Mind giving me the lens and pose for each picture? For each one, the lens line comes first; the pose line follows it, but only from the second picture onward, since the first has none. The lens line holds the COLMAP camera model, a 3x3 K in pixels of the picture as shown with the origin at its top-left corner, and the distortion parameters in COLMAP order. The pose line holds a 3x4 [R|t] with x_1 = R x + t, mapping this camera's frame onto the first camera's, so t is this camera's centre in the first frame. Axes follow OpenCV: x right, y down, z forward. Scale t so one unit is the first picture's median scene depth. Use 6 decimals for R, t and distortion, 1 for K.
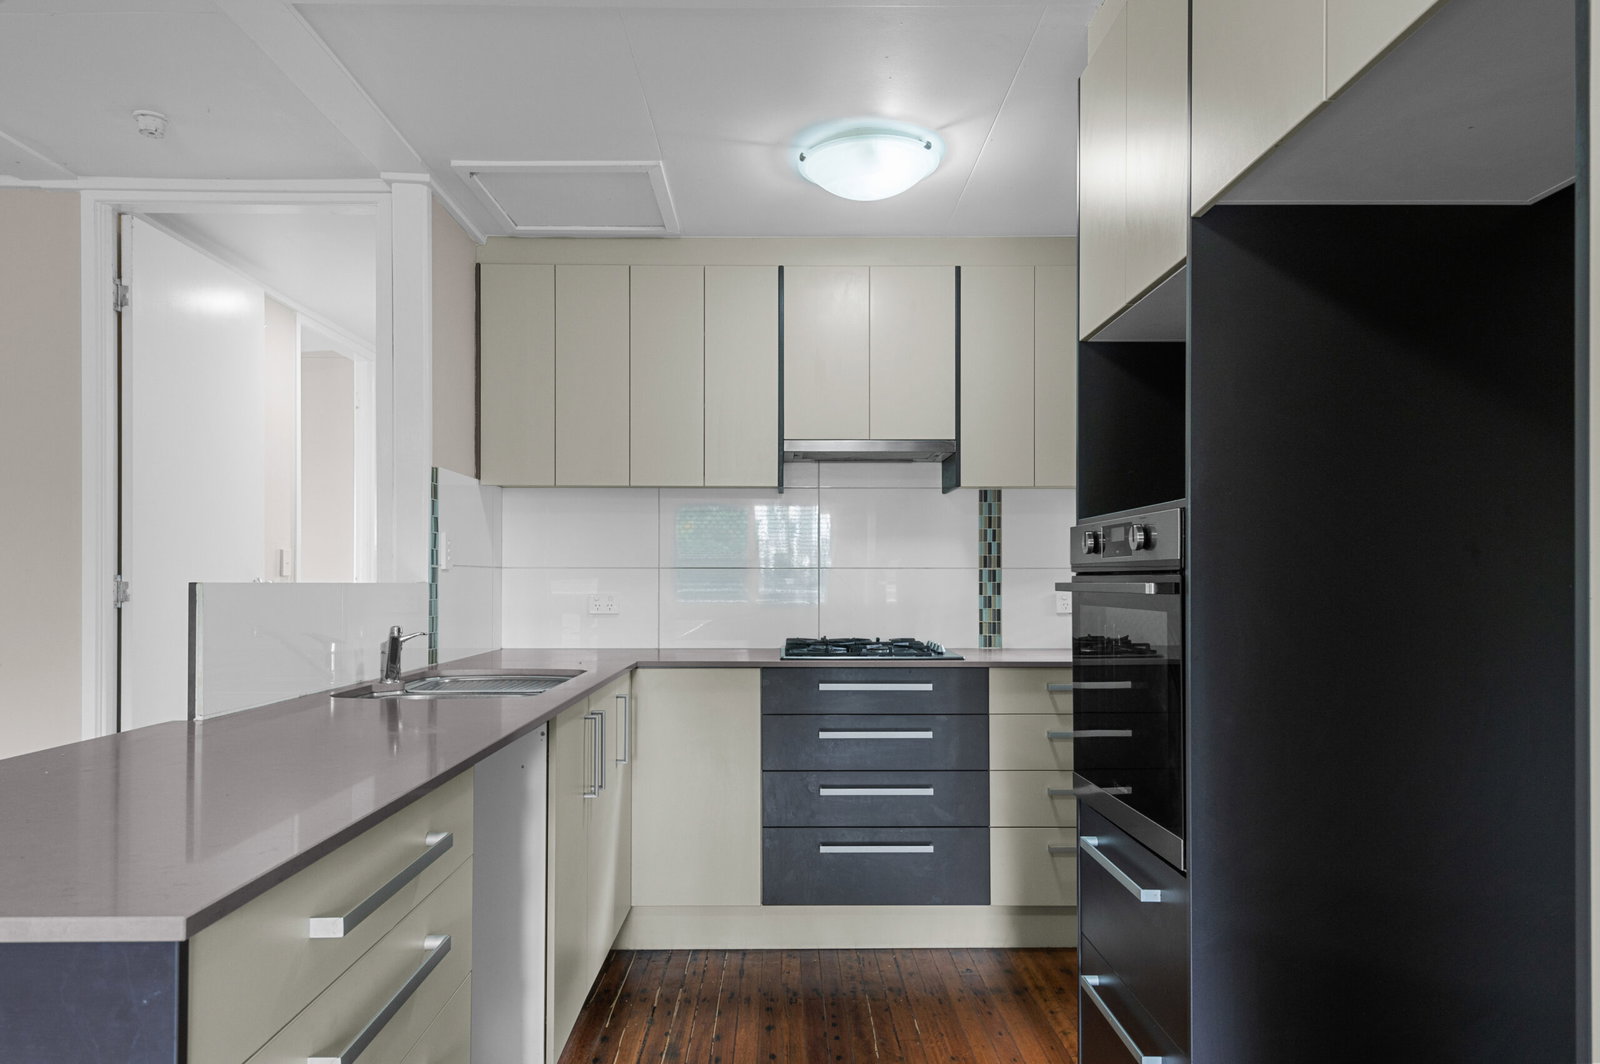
lens RADIAL K [[1055.7, 0, 788.9], [0, 1055.7, 567.5], [0, 0, 1]] dist [0.006035, -0.001319]
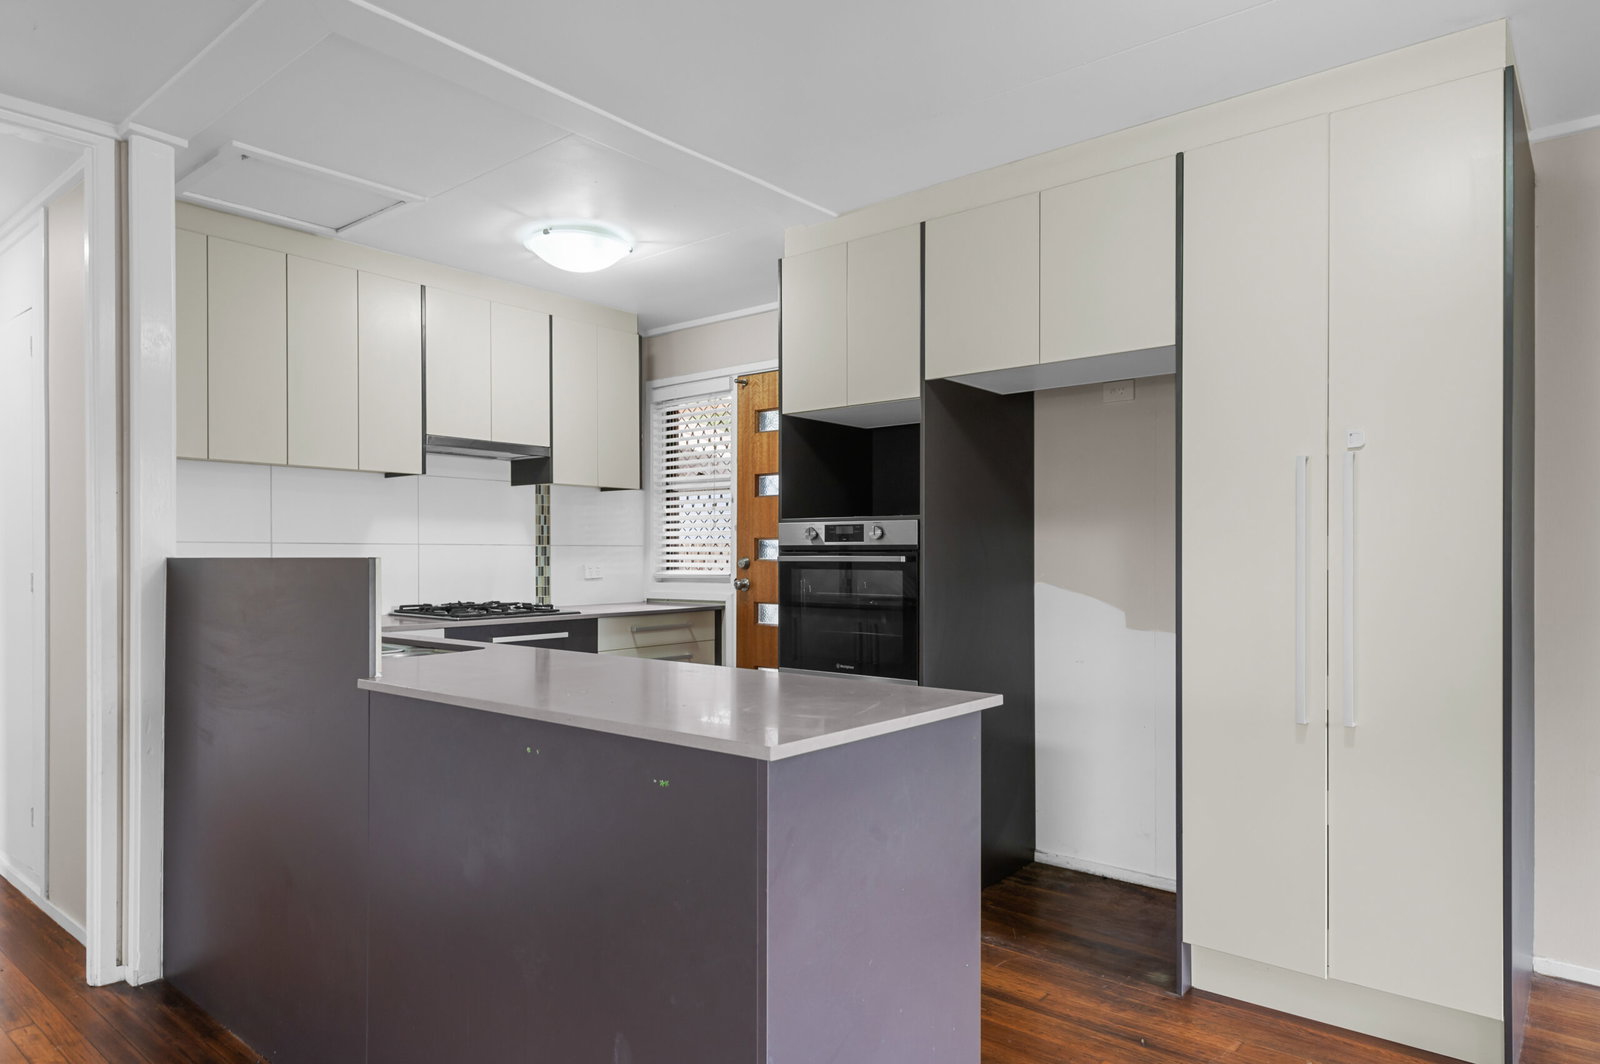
lens RADIAL K [[975.7, 0, 799.8], [0, 975.7, 543.6], [0, 0, 1]] dist [0.002684, -0.000314]
pose [[0.643690, 0.009470, 0.765228, -0.526378], [-0.010486, 0.999939, -0.003554, -0.000423], [-0.765215, -0.005737, 0.643750, -0.016250]]
